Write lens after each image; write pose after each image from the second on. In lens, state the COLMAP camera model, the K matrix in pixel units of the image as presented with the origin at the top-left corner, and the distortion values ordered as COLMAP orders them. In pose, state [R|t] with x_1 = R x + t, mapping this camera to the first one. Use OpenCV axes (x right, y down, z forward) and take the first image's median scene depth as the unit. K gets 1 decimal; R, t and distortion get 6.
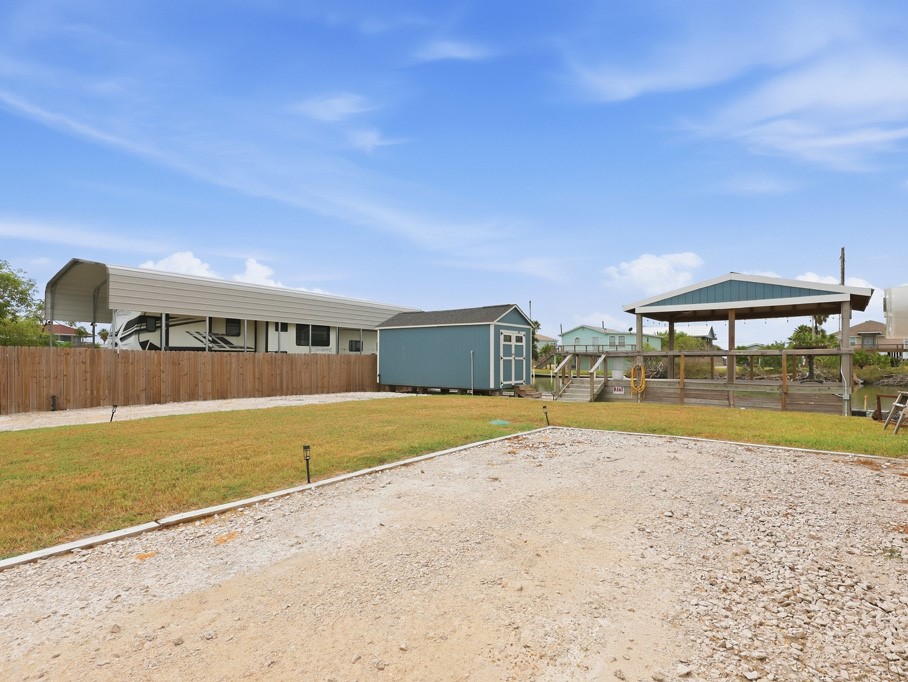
lens RADIAL K [[471.1, 0, 452.6], [0, 471.1, 346.7], [0, 0, 1]] dist [0.001590, 0.000371]
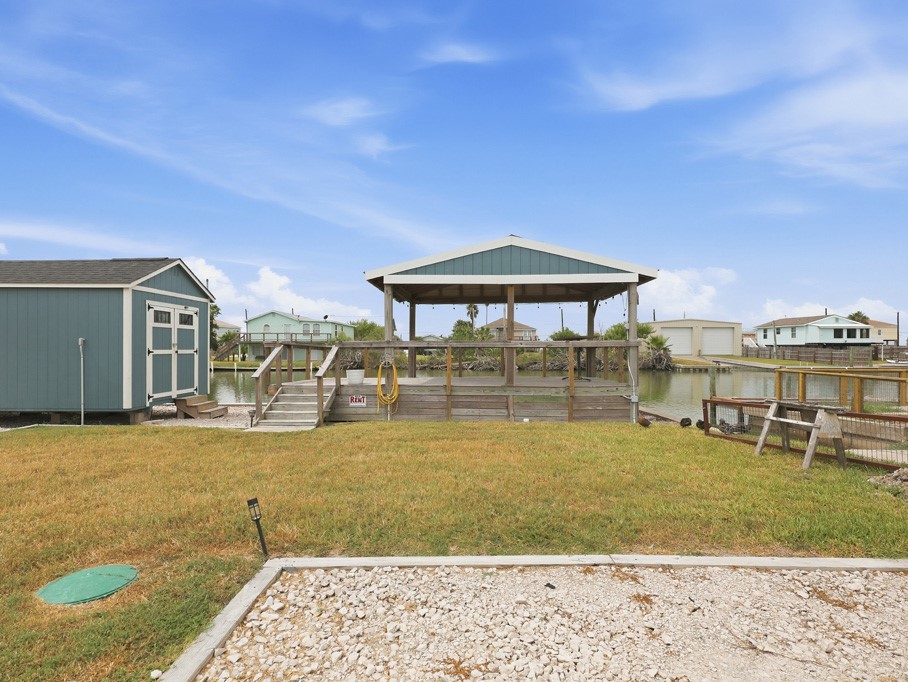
lens RADIAL K [[471.1, 0, 452.6], [0, 471.1, 346.7], [0, 0, 1]] dist [0.001590, 0.000371]
pose [[0.800330, -0.001088, 0.599559, 0.055511], [-0.013159, 0.999726, 0.019379, 0.002548], [-0.599415, -0.023399, 0.800096, 0.335544]]
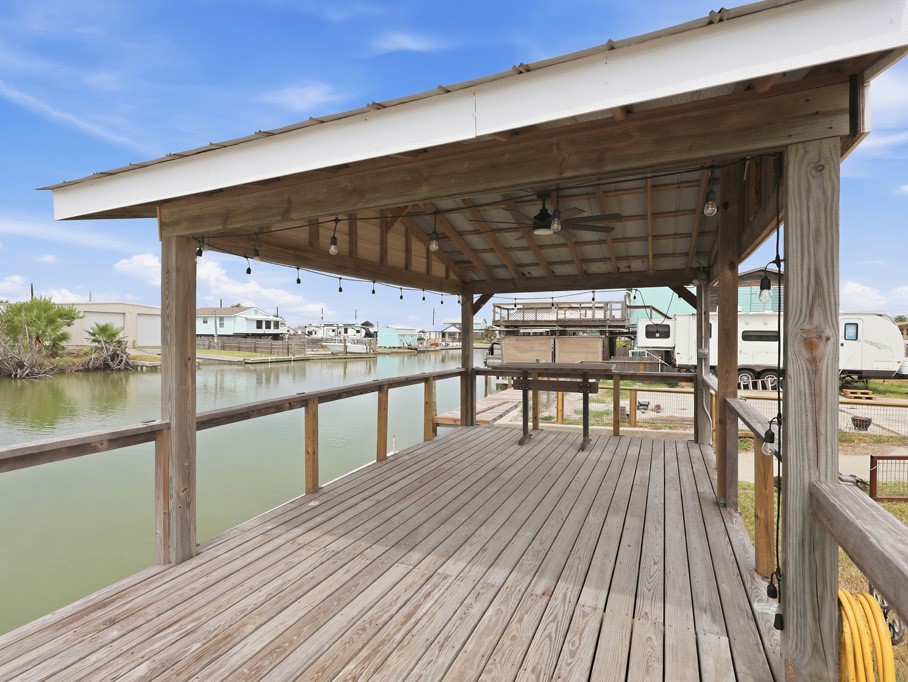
lens RADIAL K [[471.1, 0, 452.6], [0, 471.1, 346.7], [0, 0, 1]] dist [0.001590, 0.000371]
pose [[-0.280242, -0.030069, 0.959458, 0.251567], [-0.034393, 0.999182, 0.021269, -0.018814], [-0.959313, -0.027038, -0.281047, 0.904884]]
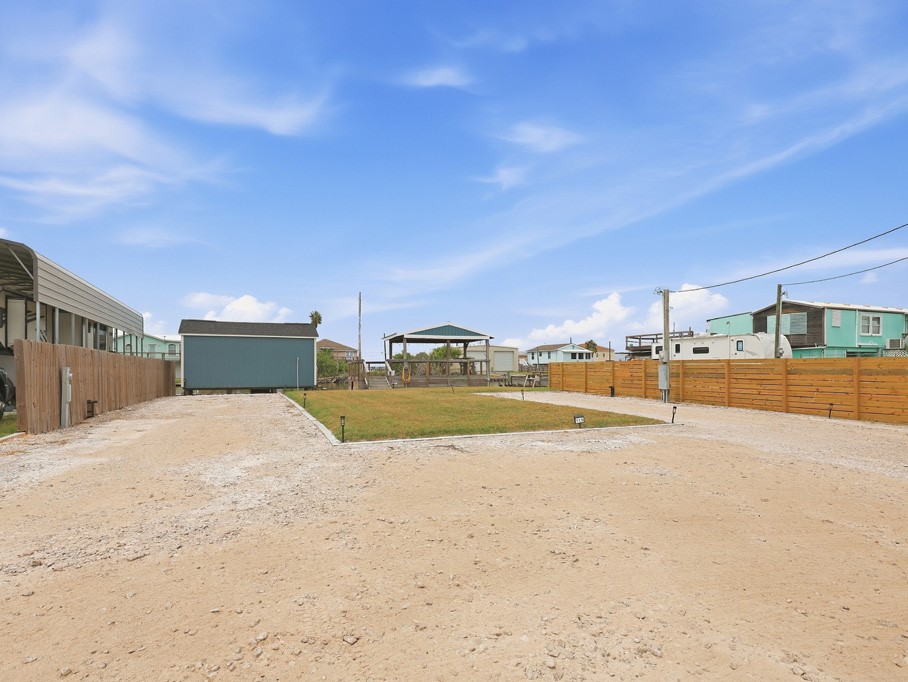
lens RADIAL K [[499.5, 0, 447.0], [0, 499.5, 368.0], [0, 0, 1]] dist [0.000391, -0.000067]
pose [[0.494966, -0.003932, 0.868904, -0.929644], [-0.017777, 0.999735, 0.014651, 0.009236], [-0.868731, -0.022699, 0.494765, -0.046596]]
